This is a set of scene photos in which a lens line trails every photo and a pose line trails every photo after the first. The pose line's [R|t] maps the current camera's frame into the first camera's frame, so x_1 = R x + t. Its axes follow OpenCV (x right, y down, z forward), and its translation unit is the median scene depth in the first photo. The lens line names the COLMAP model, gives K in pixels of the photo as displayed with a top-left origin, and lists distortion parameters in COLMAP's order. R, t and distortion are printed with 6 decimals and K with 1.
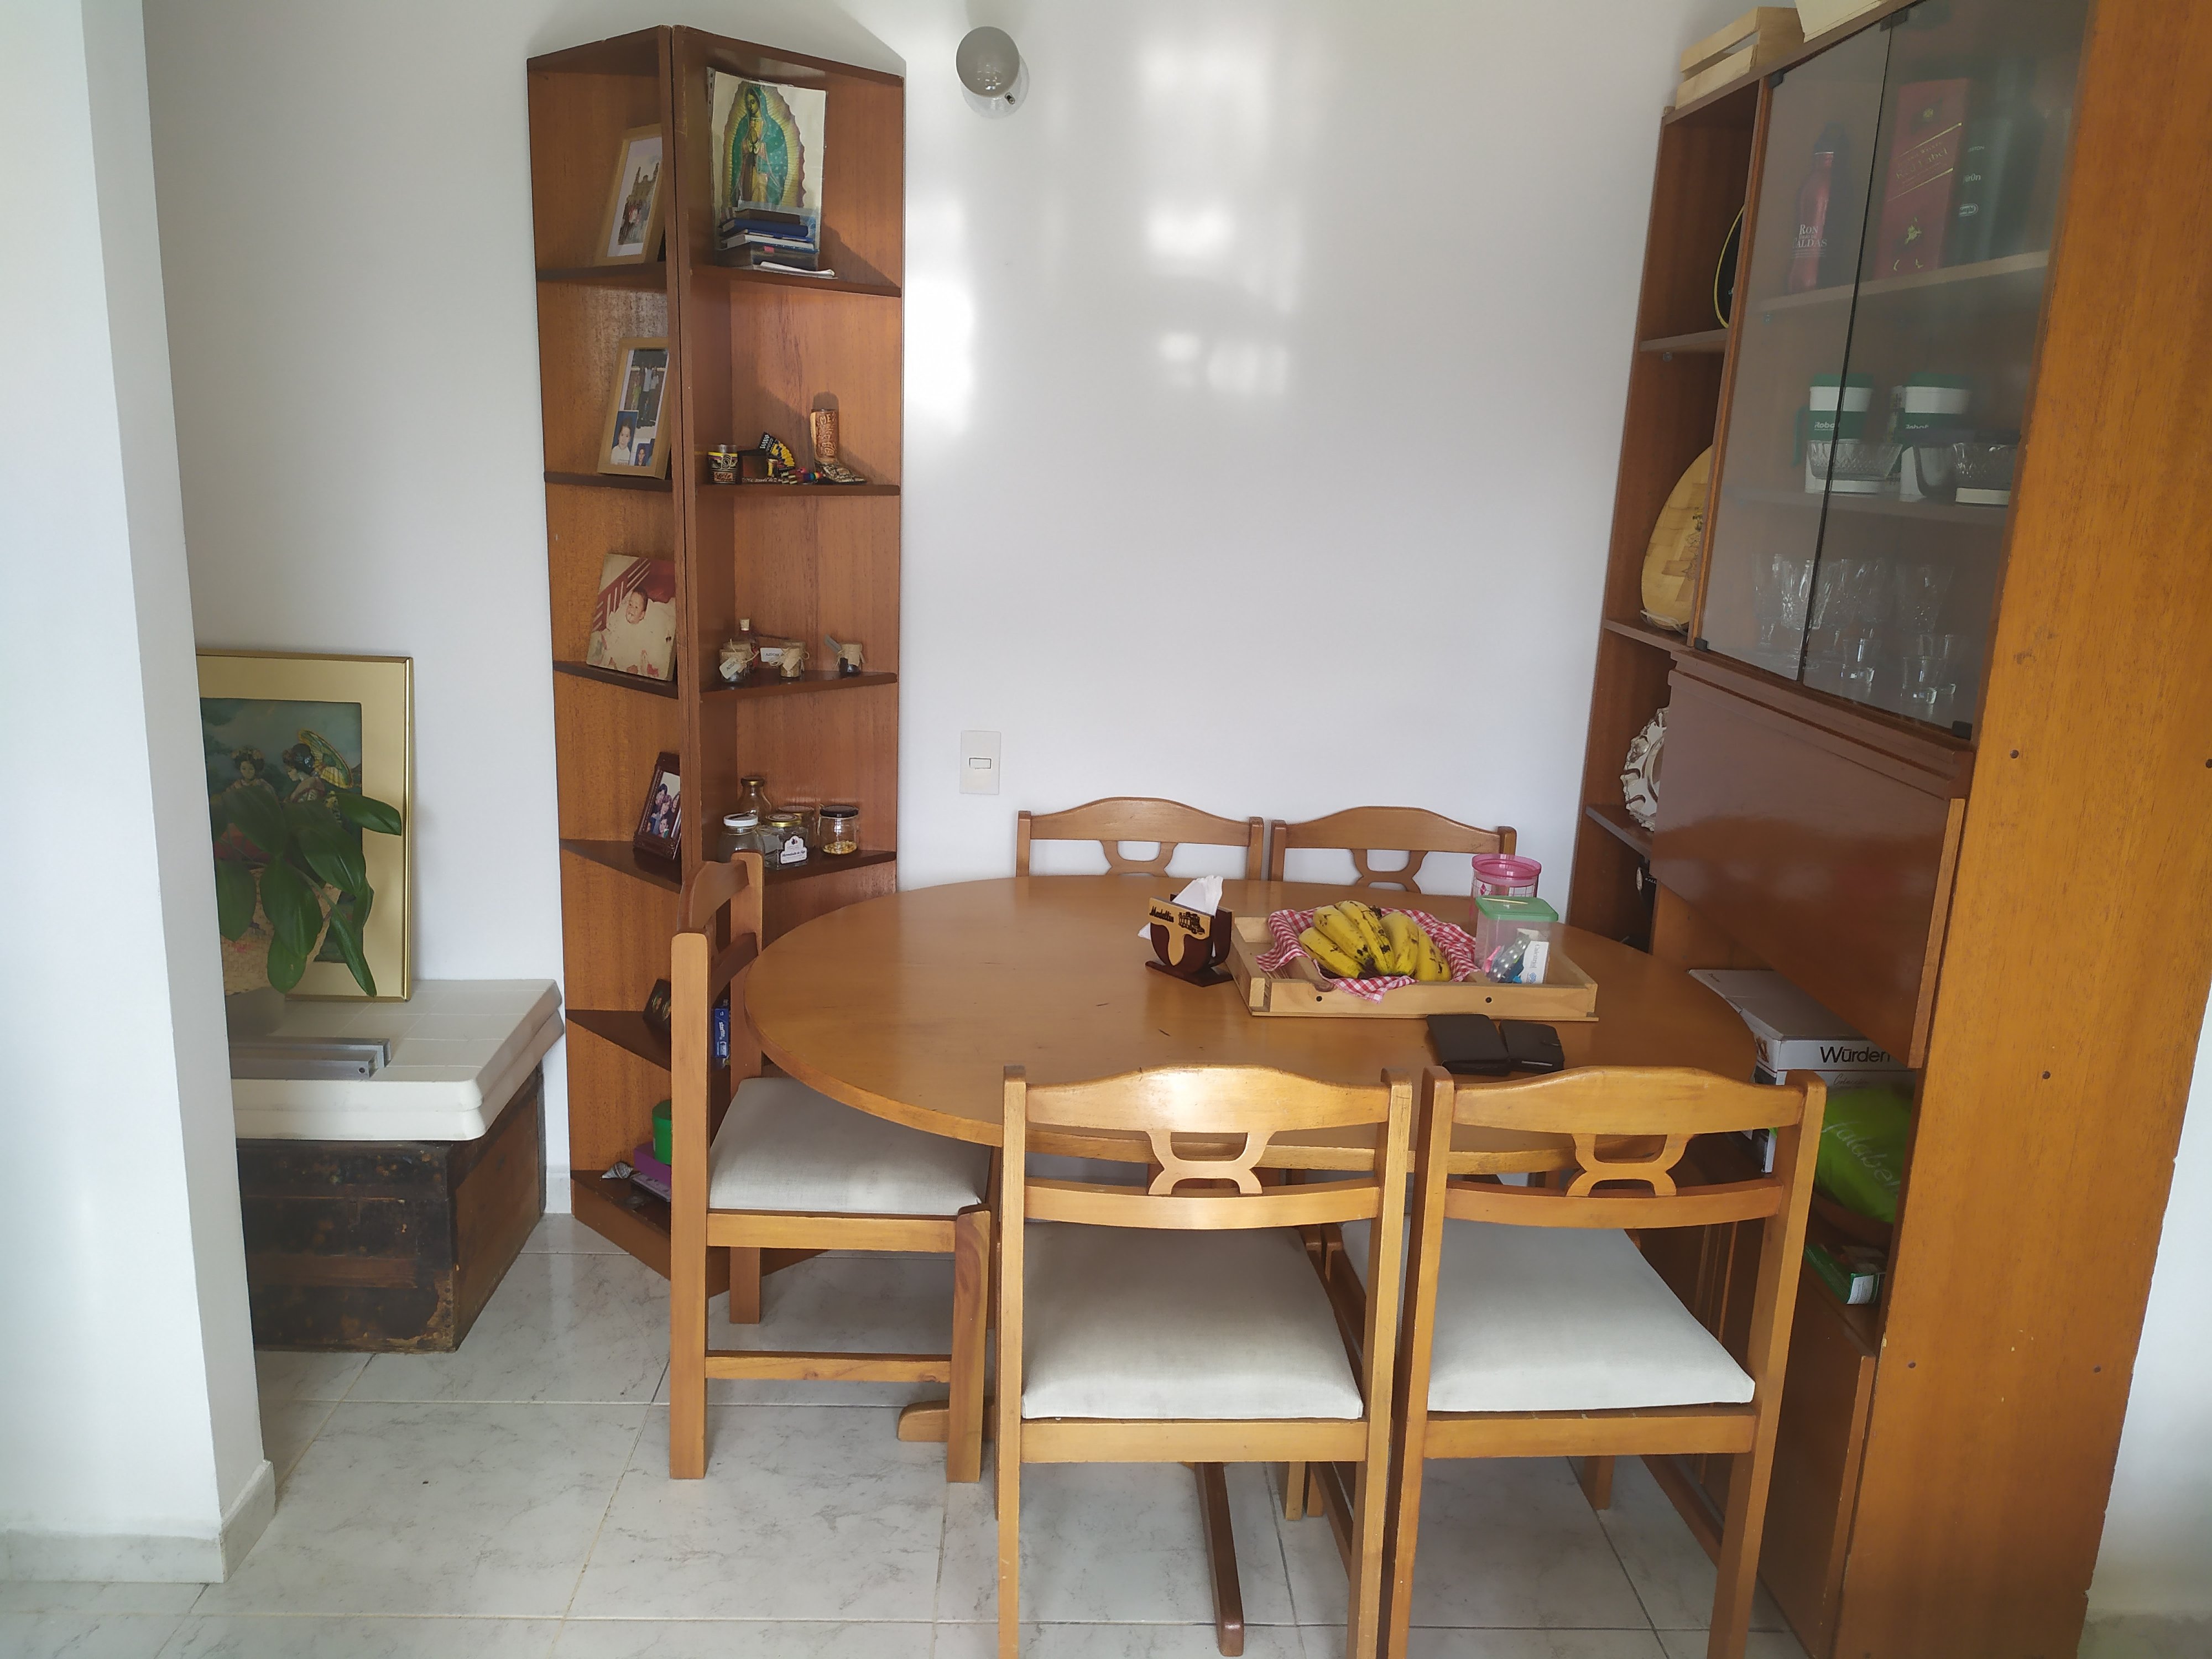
lens RADIAL K [[1640.2, 0, 1106.0], [0, 1640.2, 829.5], [0, 0, 1]] dist [0.063607, -0.071809]
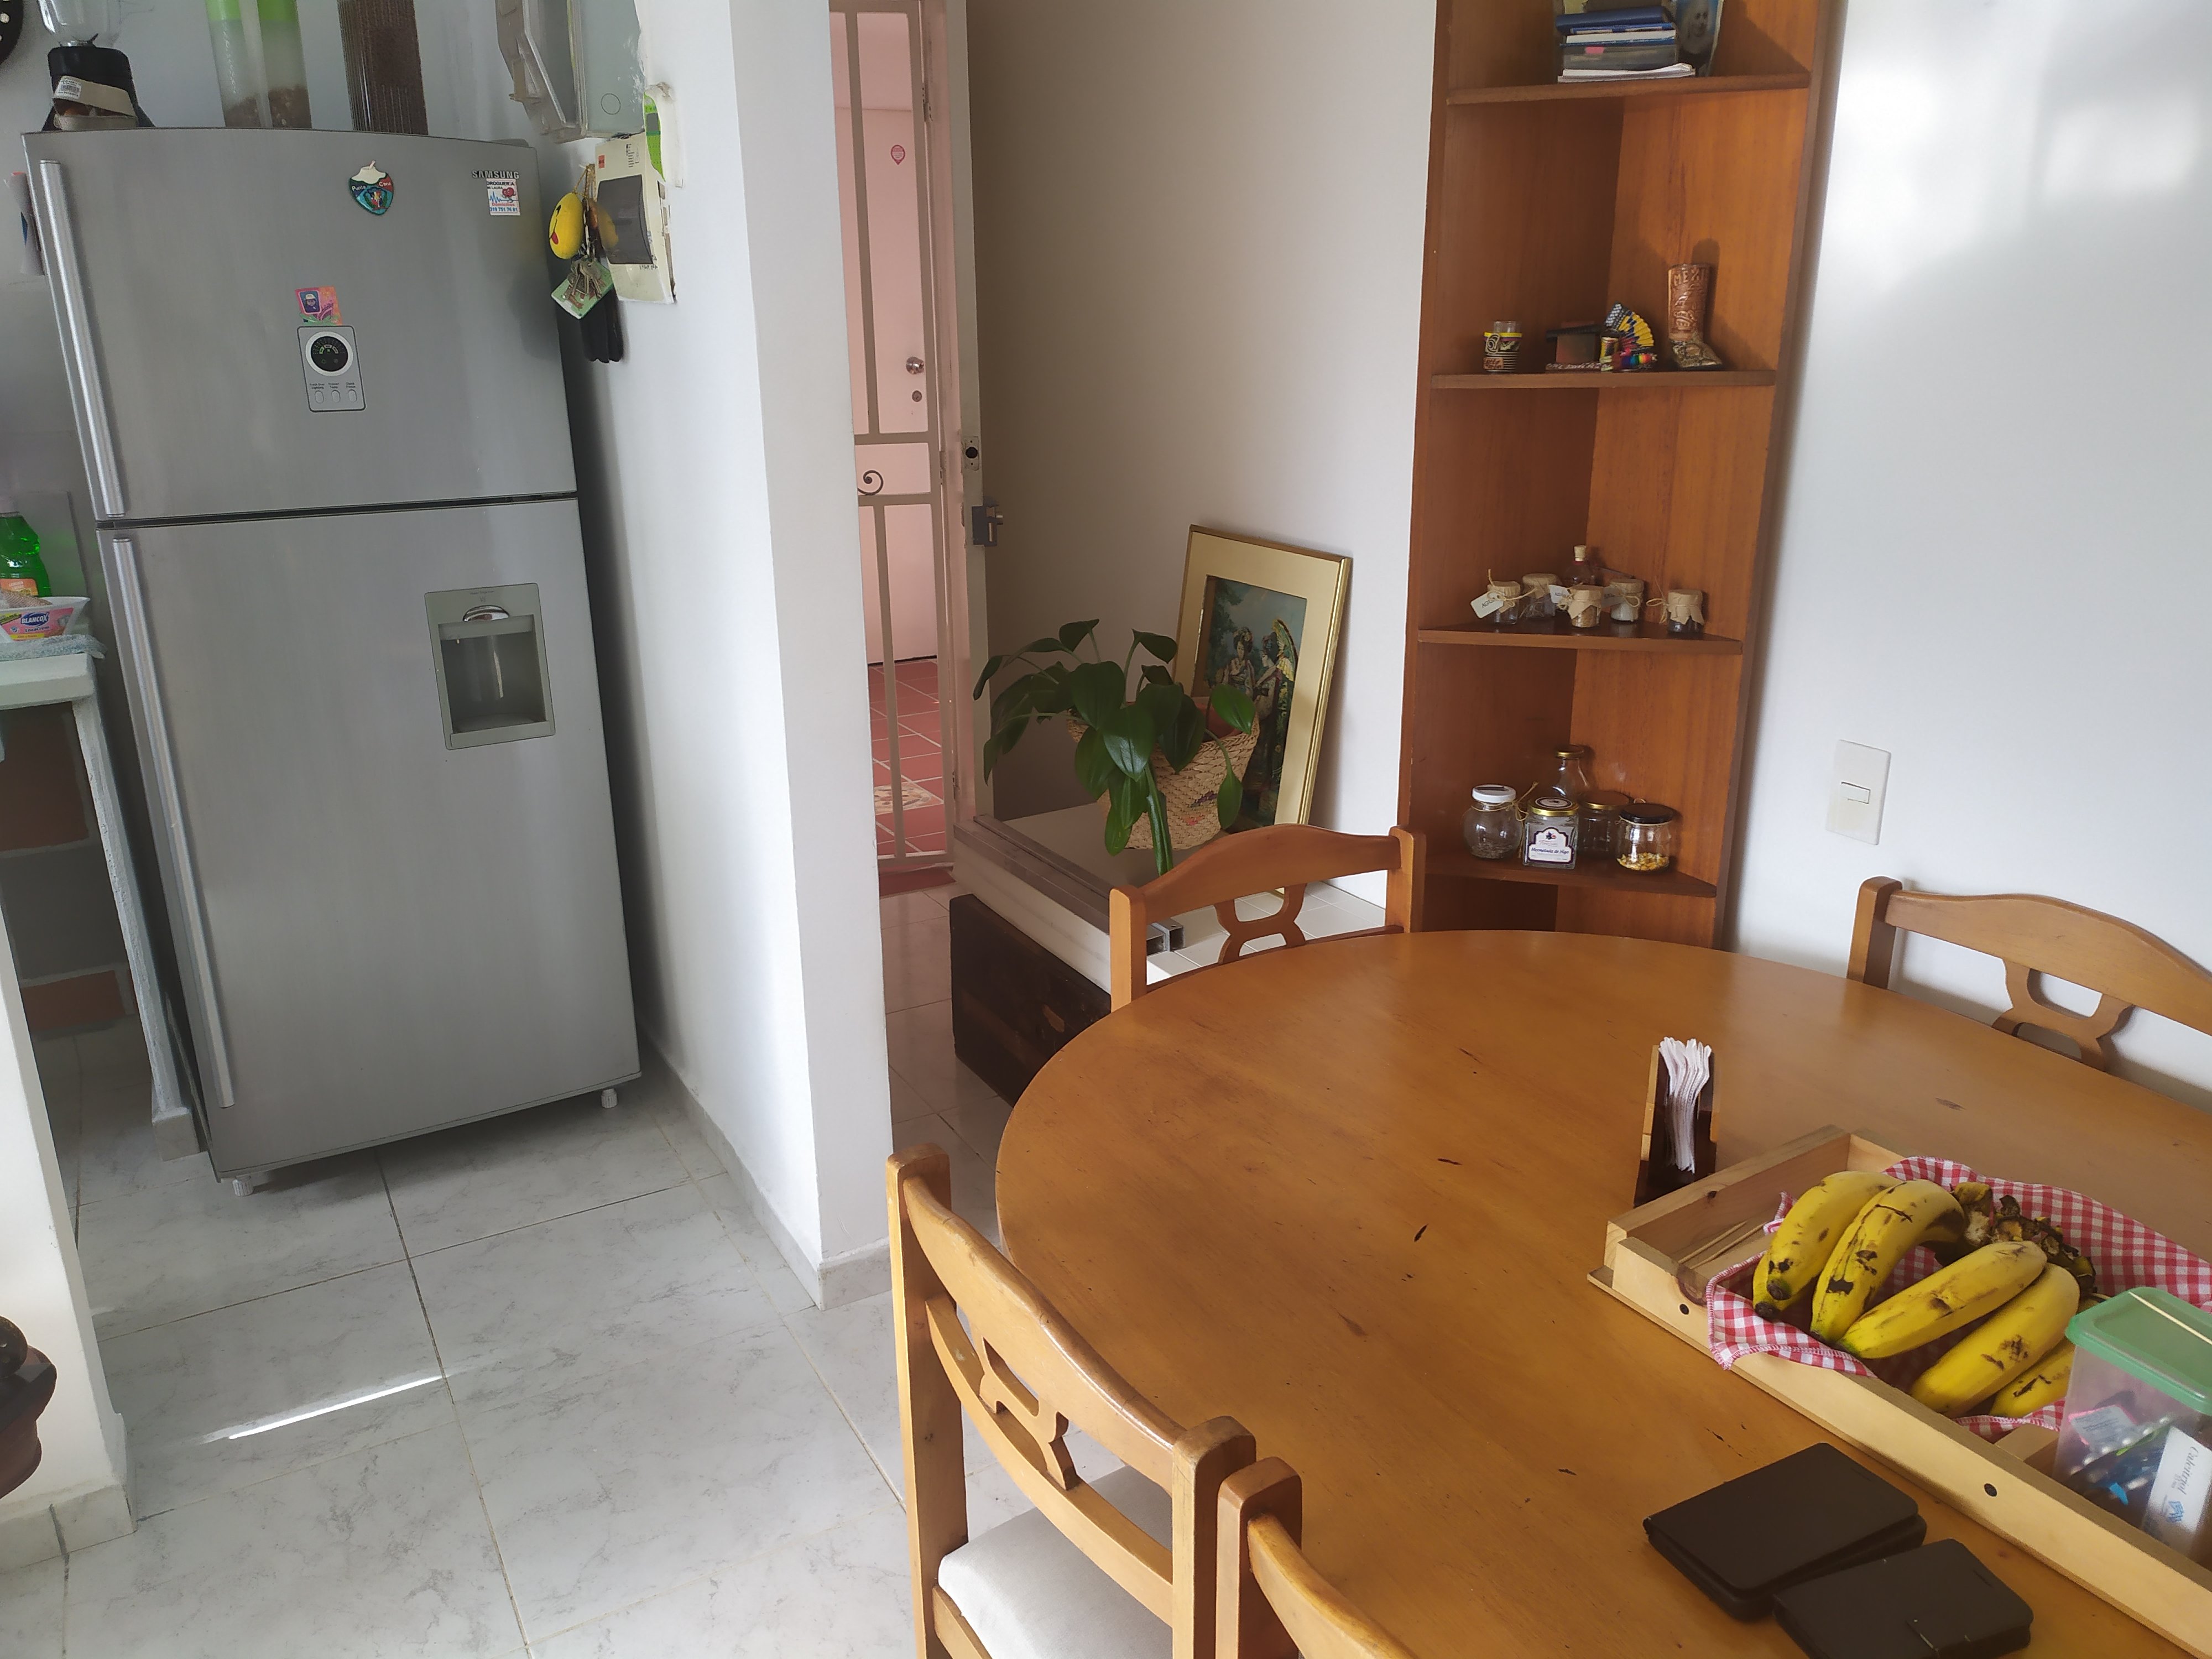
lens RADIAL K [[1640.2, 0, 1106.0], [0, 1640.2, 829.5], [0, 0, 1]] dist [0.063607, -0.071809]
pose [[0.475115, 0.235860, -0.847724, 0.370259], [-0.179387, 0.969136, 0.169101, -0.089401], [0.861444, 0.071728, 0.502762, 0.419439]]
